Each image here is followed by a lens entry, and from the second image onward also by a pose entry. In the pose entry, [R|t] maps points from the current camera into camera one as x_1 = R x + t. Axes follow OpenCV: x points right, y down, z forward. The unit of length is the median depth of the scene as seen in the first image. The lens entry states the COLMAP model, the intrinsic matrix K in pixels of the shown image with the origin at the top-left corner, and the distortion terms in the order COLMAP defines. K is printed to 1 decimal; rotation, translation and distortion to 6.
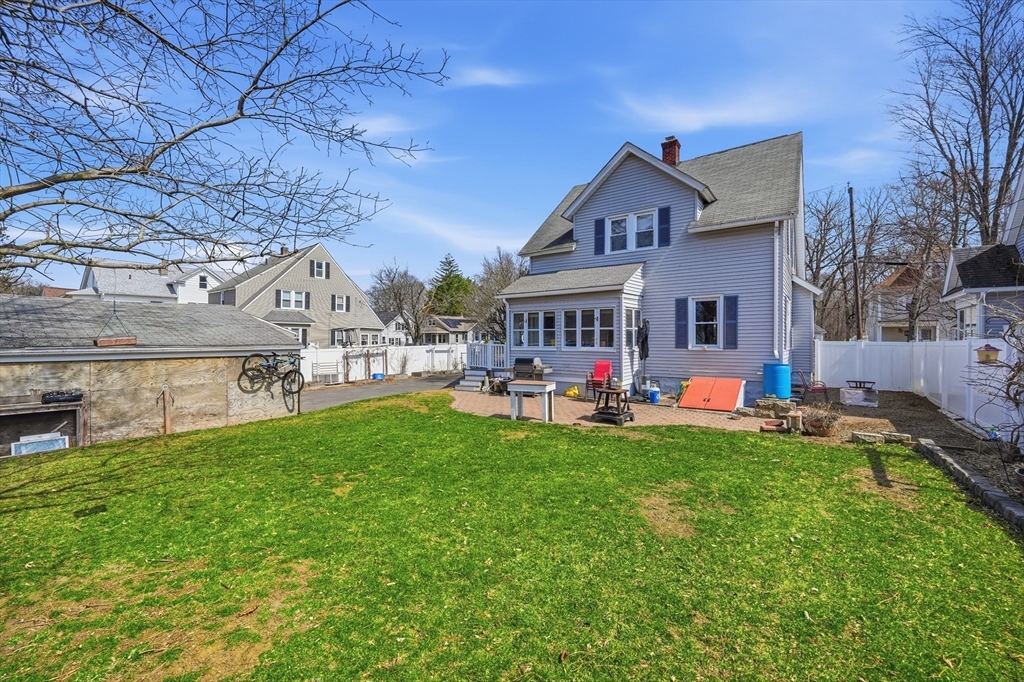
lens RADIAL K [[418.2, 0, 512.0], [0, 418.2, 341.0], [0, 0, 1]] dist [-0.010872, -0.000446]
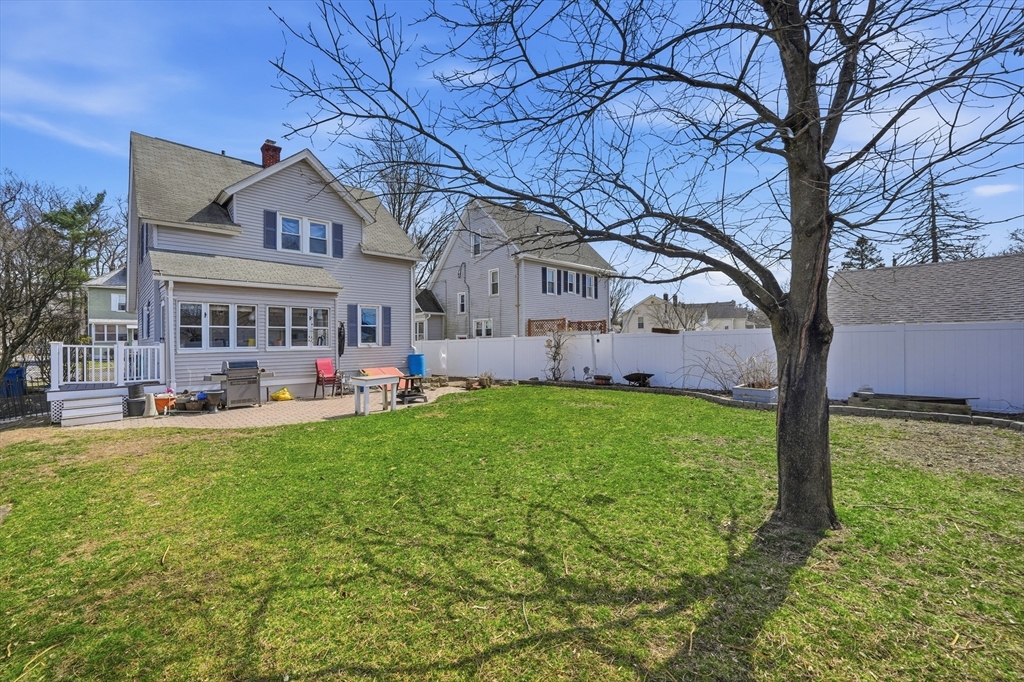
lens RADIAL K [[418.2, 0, 512.0], [0, 418.2, 341.0], [0, 0, 1]] dist [-0.010872, -0.000446]
pose [[0.170368, -0.001785, 0.985379, -0.629614], [0.001205, 0.999998, 0.001603, 0.001443], [-0.985380, 0.000914, 0.170370, 0.304504]]
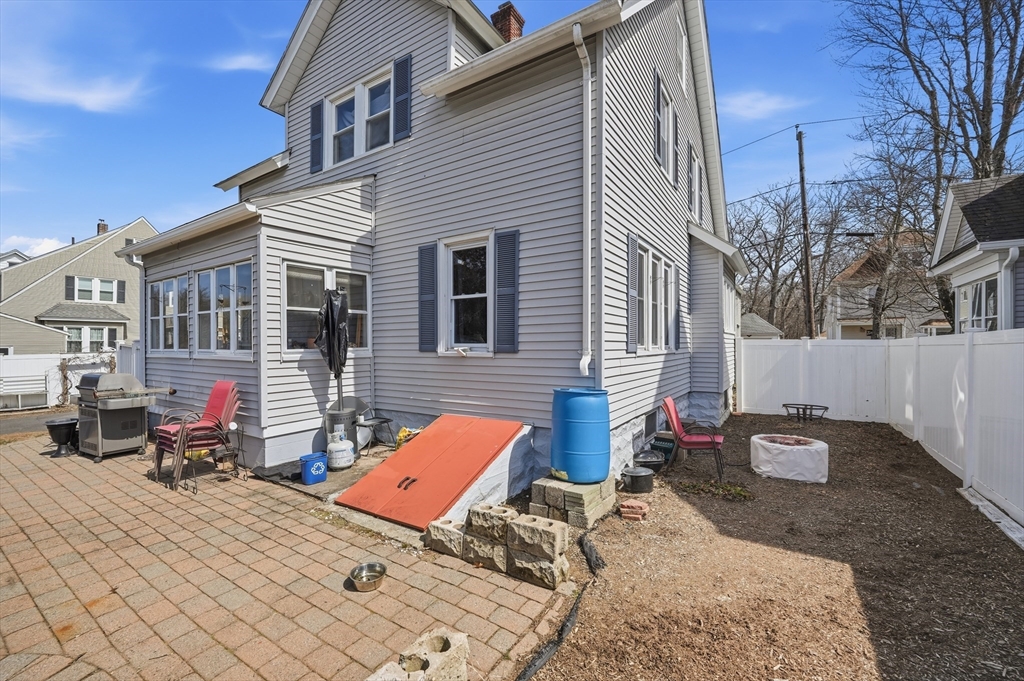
lens RADIAL K [[422.4, 0, 510.6], [0, 422.4, 346.7], [0, 0, 1]] dist [-0.006813, -0.000205]
pose [[0.998164, -0.004551, 0.060405, 0.420785], [0.004305, 0.999982, 0.004205, 0.009106], [-0.060423, -0.003937, 0.998165, 0.465178]]
